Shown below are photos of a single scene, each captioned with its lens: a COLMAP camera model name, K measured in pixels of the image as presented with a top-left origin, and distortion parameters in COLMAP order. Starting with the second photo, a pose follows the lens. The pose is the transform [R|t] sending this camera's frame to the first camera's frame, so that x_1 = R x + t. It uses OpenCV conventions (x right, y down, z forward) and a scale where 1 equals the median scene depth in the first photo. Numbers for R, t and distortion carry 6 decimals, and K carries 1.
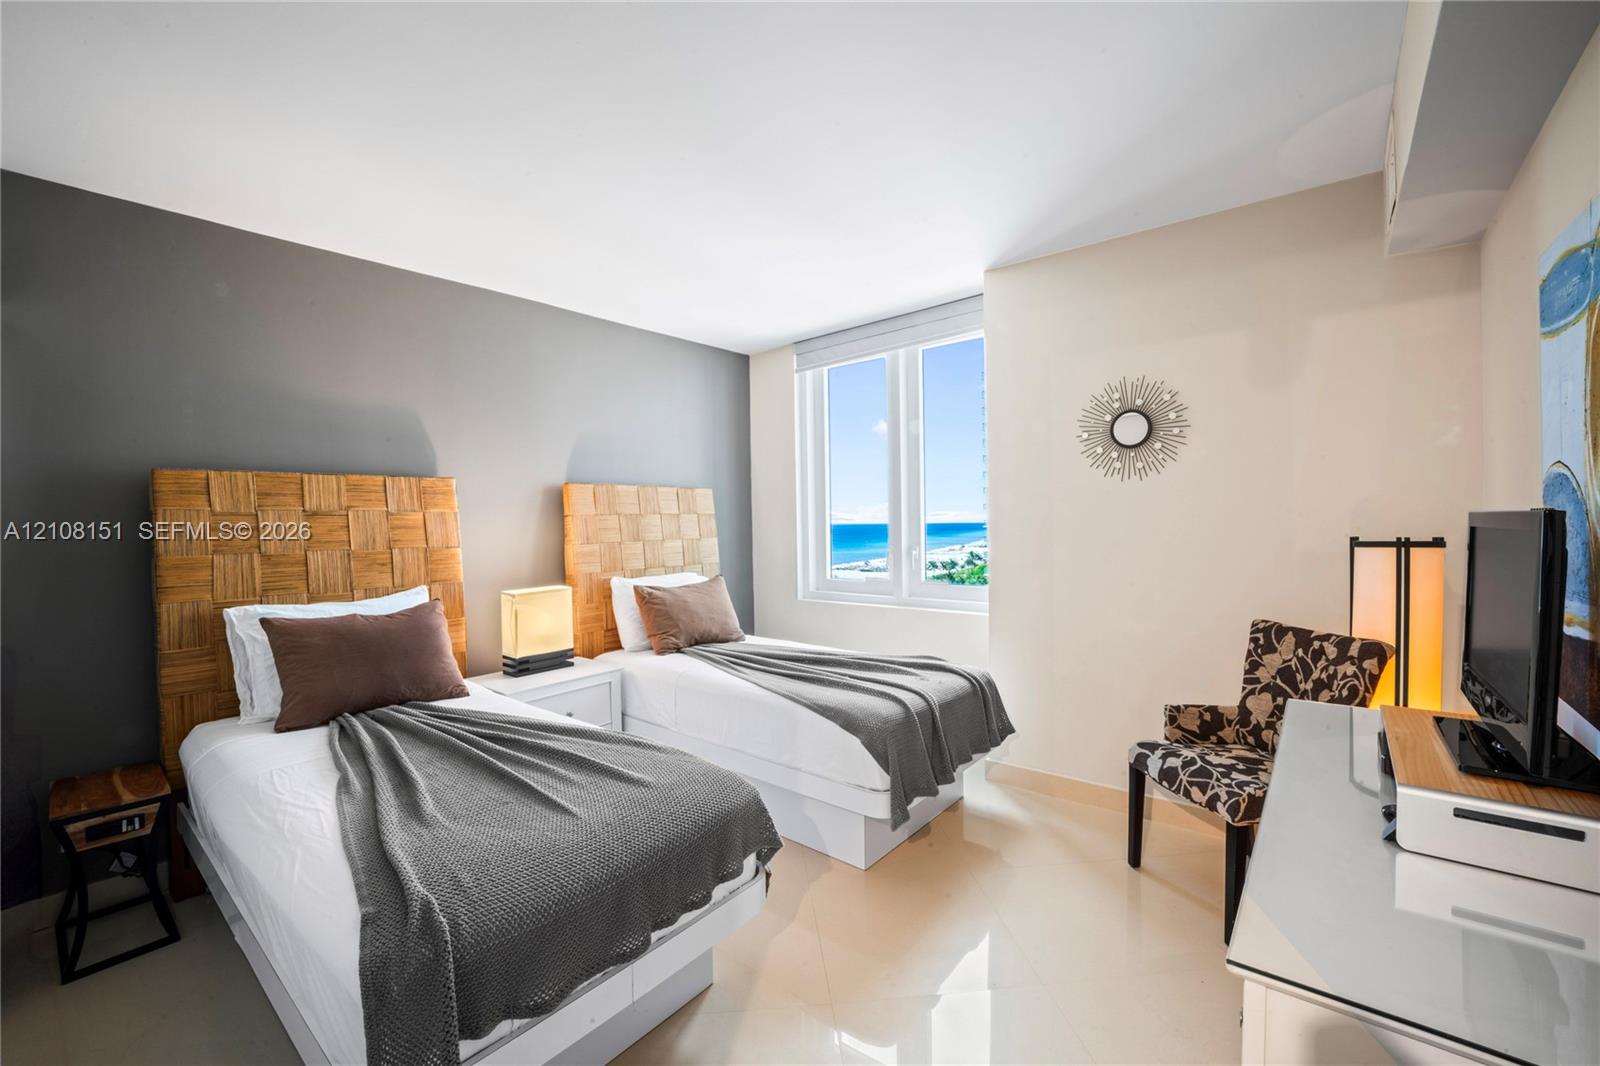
lens RADIAL K [[650.5, 0, 800.0], [0, 650.5, 533.0], [0, 0, 1]] dist [-0.029947, 0.000178]
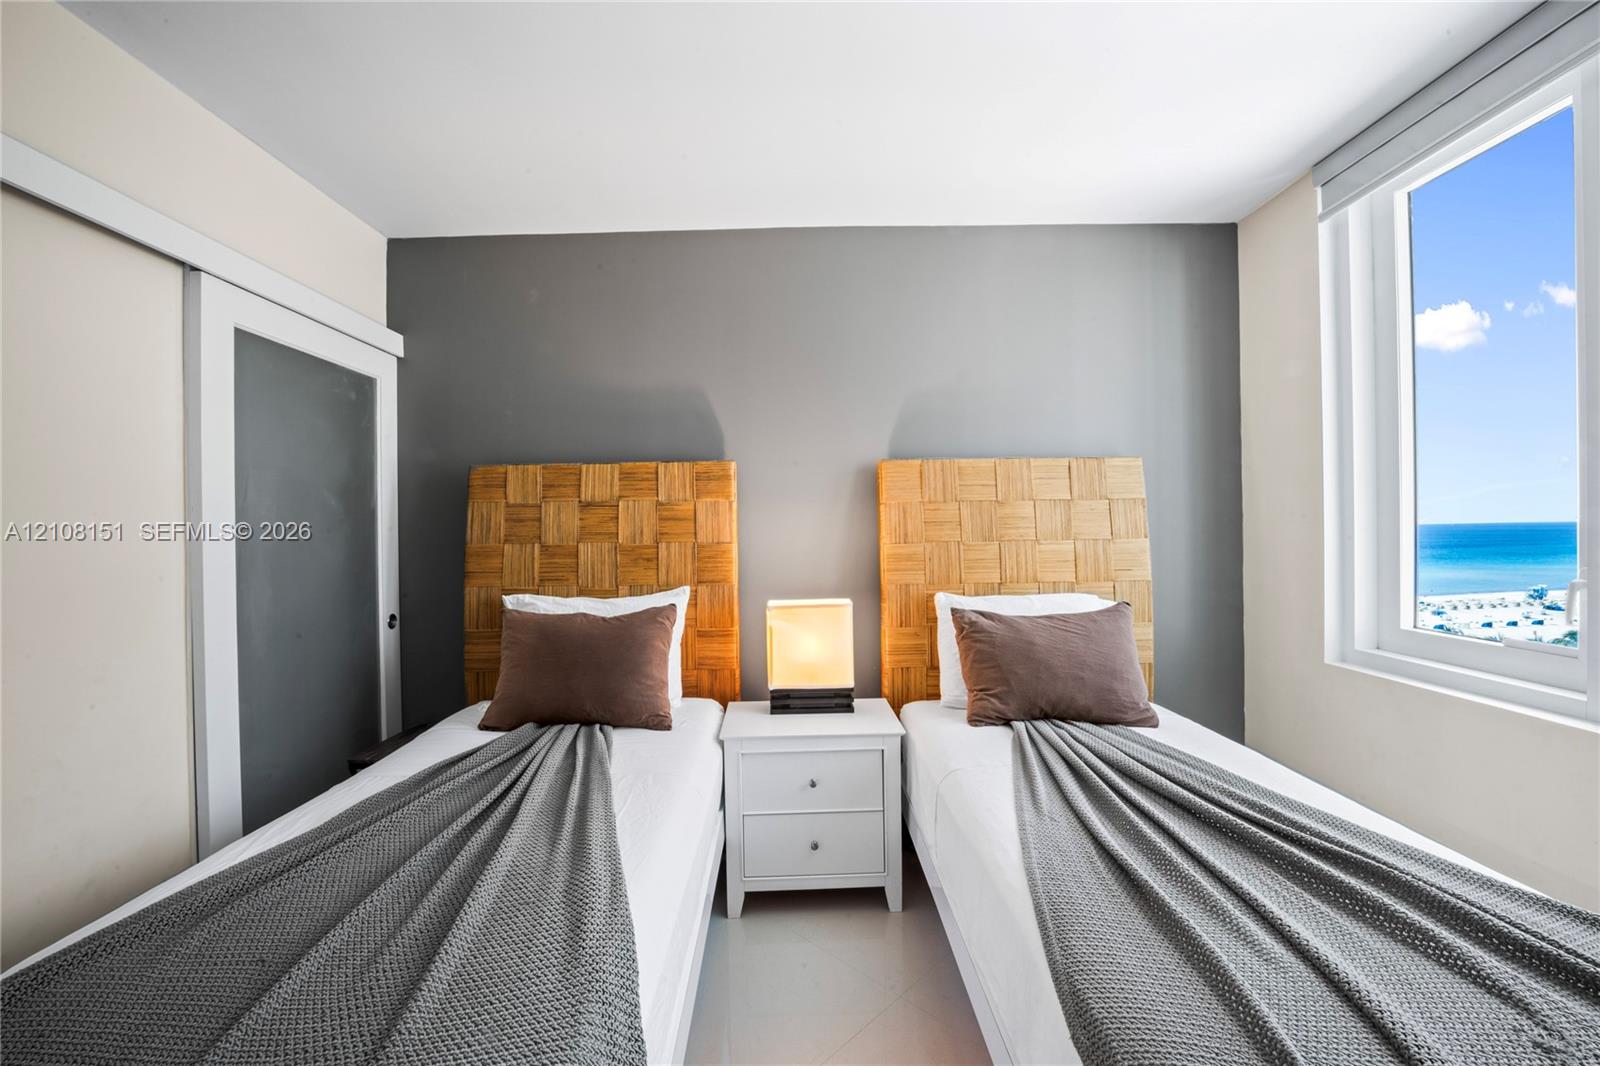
lens RADIAL K [[650.5, 0, 800.0], [0, 650.5, 533.0], [0, 0, 1]] dist [-0.029947, 0.000178]
pose [[0.637718, 0.016660, -0.770089, 0.172563], [-0.011084, 0.999861, 0.012453, -0.002307], [0.770190, 0.000594, 0.637814, 0.524724]]
